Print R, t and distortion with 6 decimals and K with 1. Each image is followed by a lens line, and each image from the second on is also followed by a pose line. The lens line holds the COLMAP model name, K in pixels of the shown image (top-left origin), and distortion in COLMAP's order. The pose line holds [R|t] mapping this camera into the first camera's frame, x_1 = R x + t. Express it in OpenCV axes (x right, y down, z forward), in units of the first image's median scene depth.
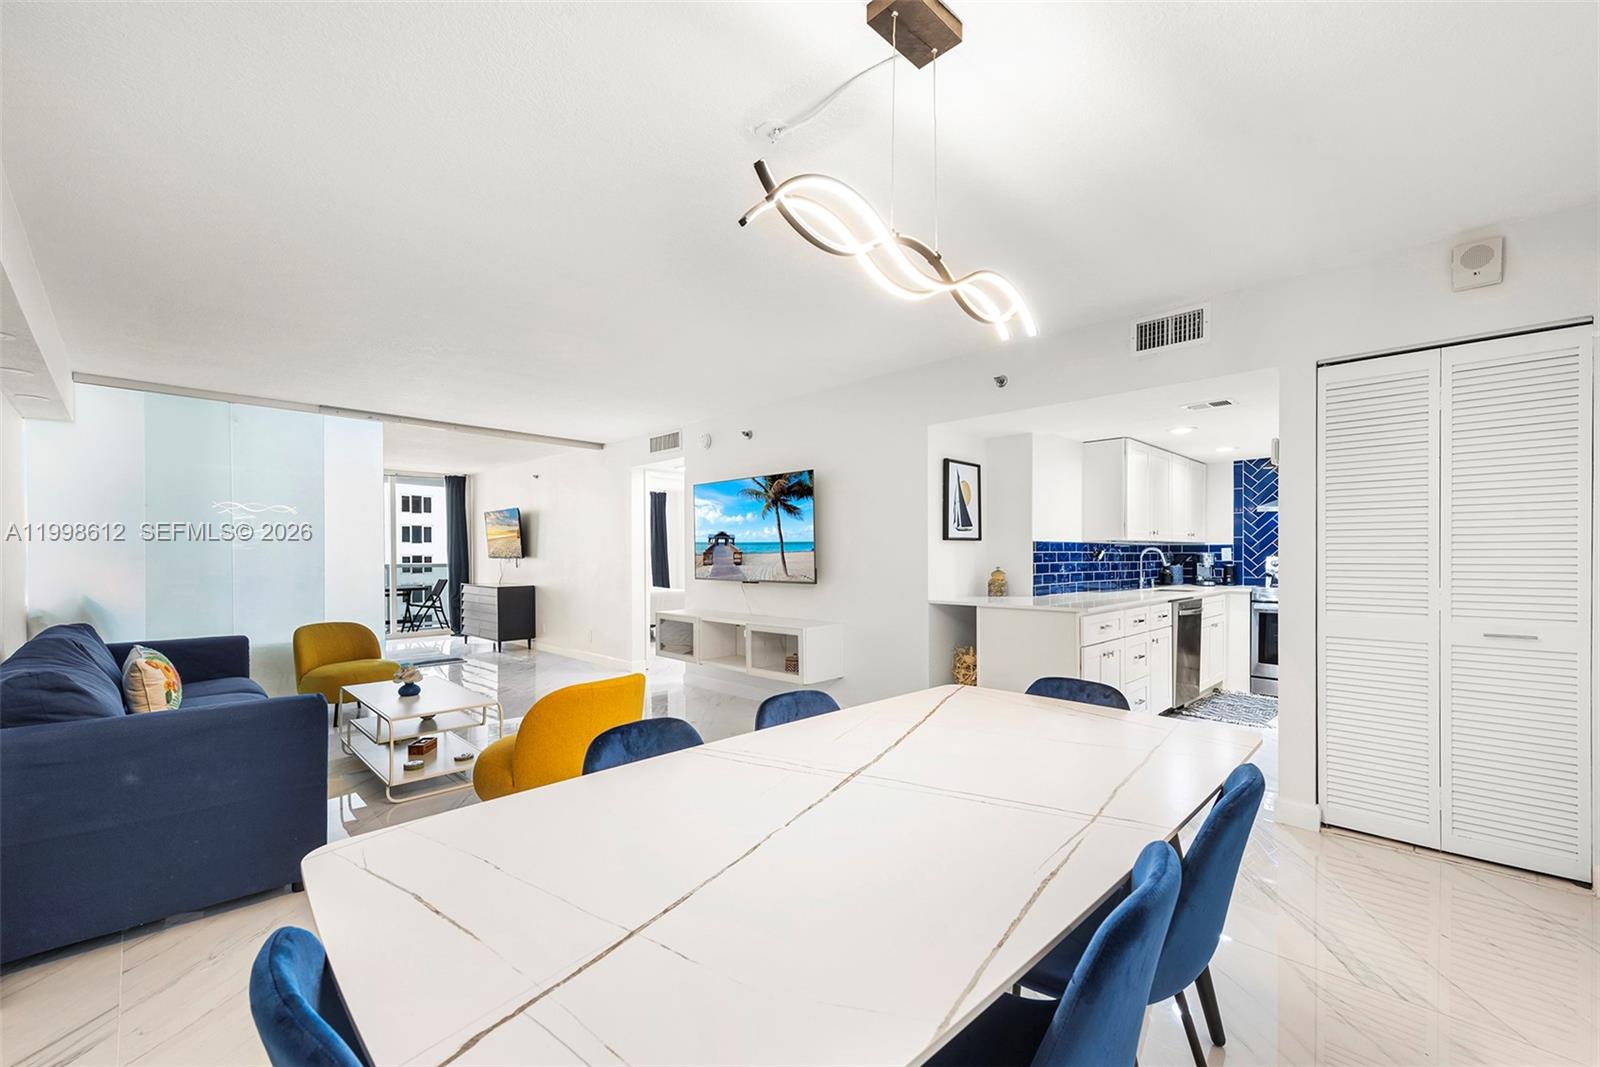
lens RADIAL K [[662.7, 0, 780.5], [0, 662.7, 553.1], [0, 0, 1]] dist [-0.000757, -0.000148]
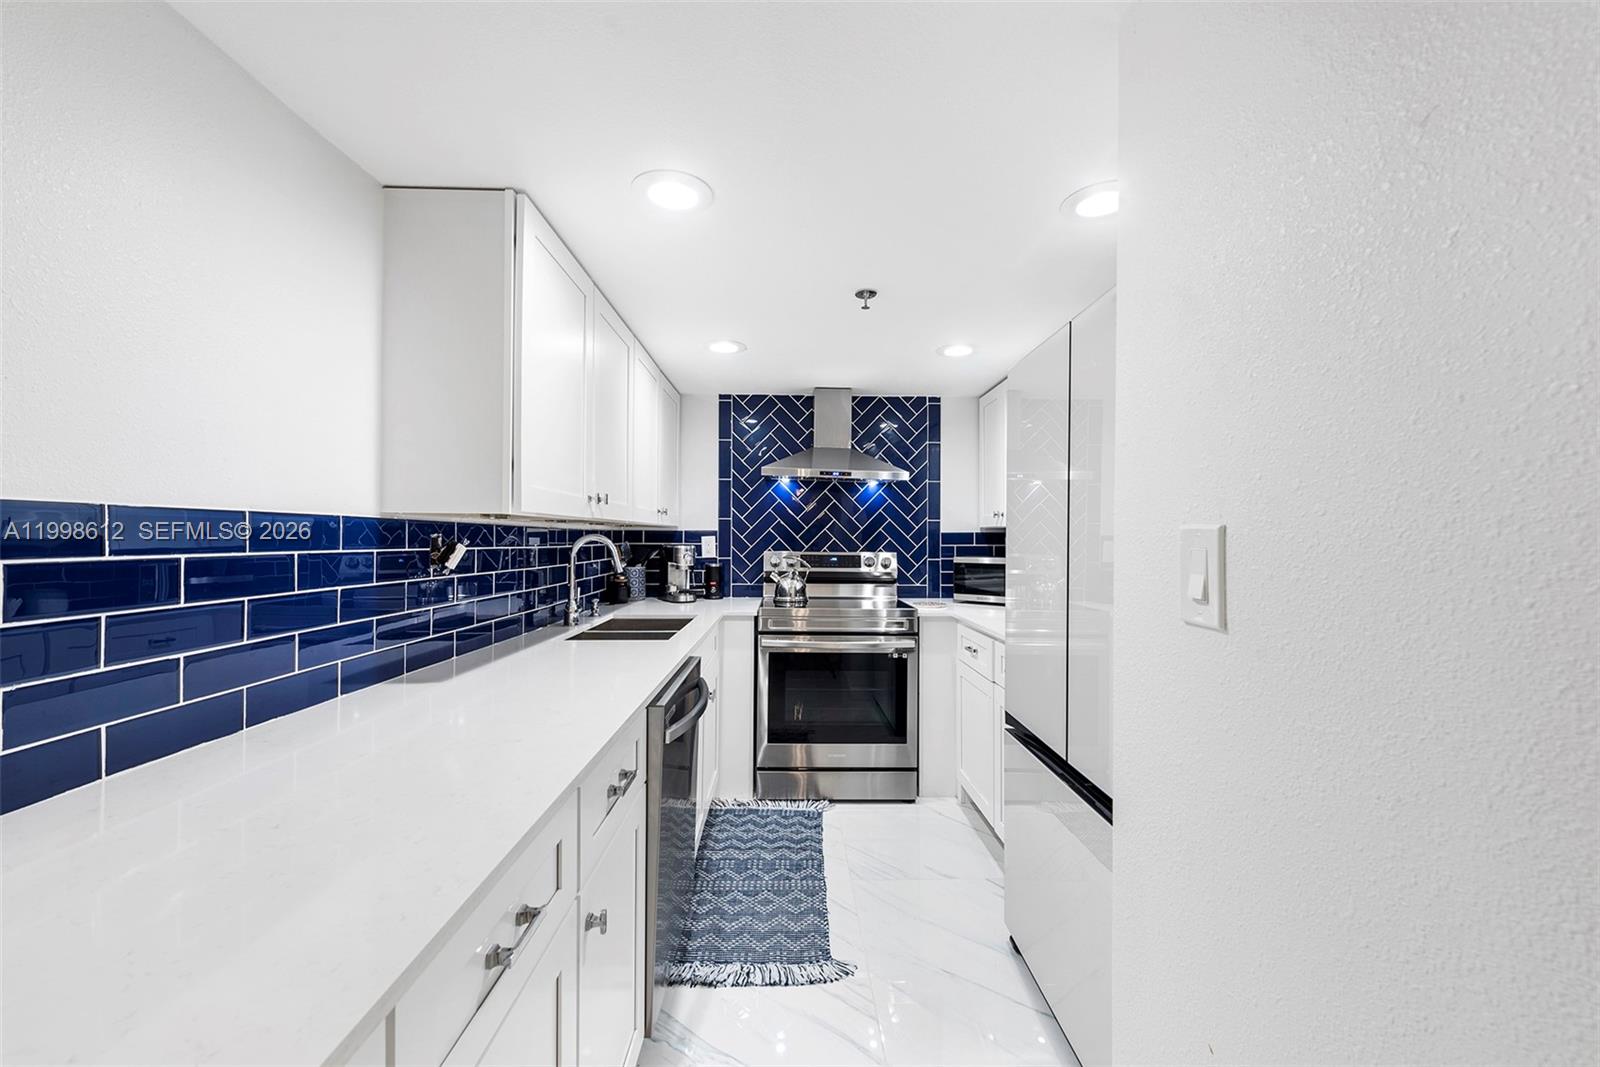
lens RADIAL K [[608.9, 0, 809.2], [0, 608.9, 542.8], [0, 0, 1]] dist [-0.001801, -0.000075]
pose [[0.671487, -0.001931, 0.741014, 0.325425], [-0.006031, 0.999949, 0.008071, -0.006797], [-0.740992, -0.009889, 0.671441, 0.564342]]
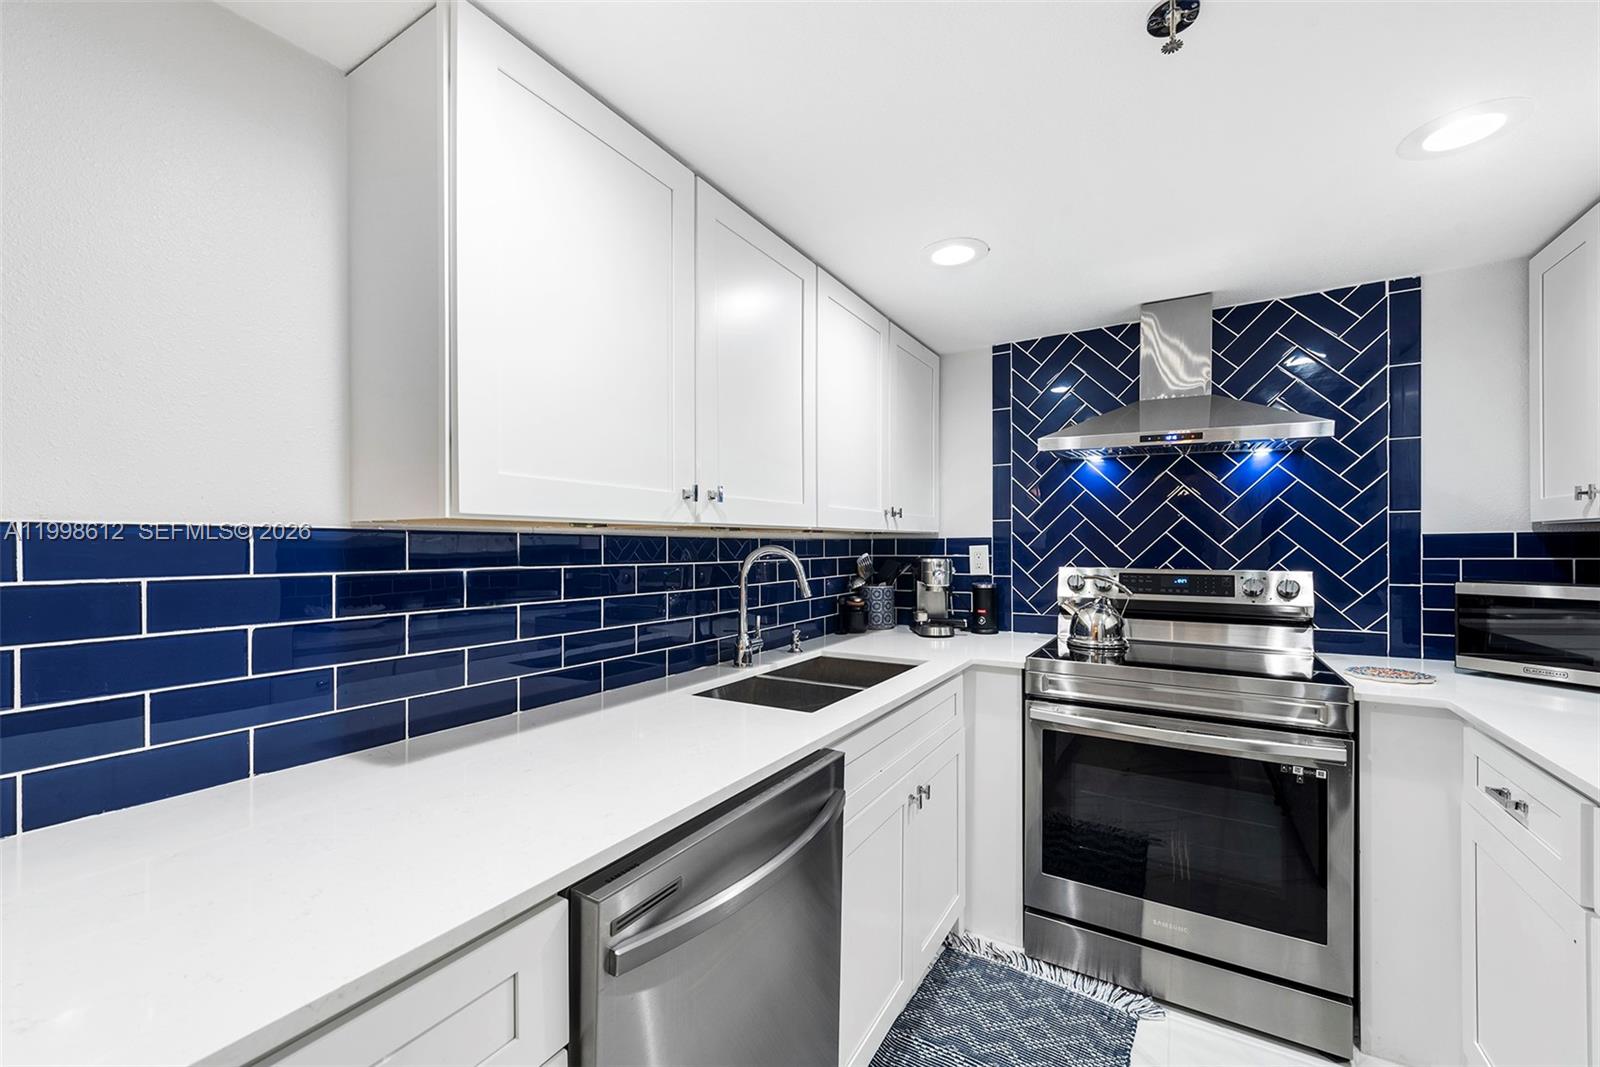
lens RADIAL K [[632.2, 0, 799.9], [0, 632.2, 551.8], [0, 0, 1]] dist [-0.000935, -0.000502]
pose [[0.967310, -0.006191, 0.253523, 0.459466], [0.003644, 0.999938, 0.010512, -0.008390], [-0.253572, -0.009245, 0.967272, 0.634933]]
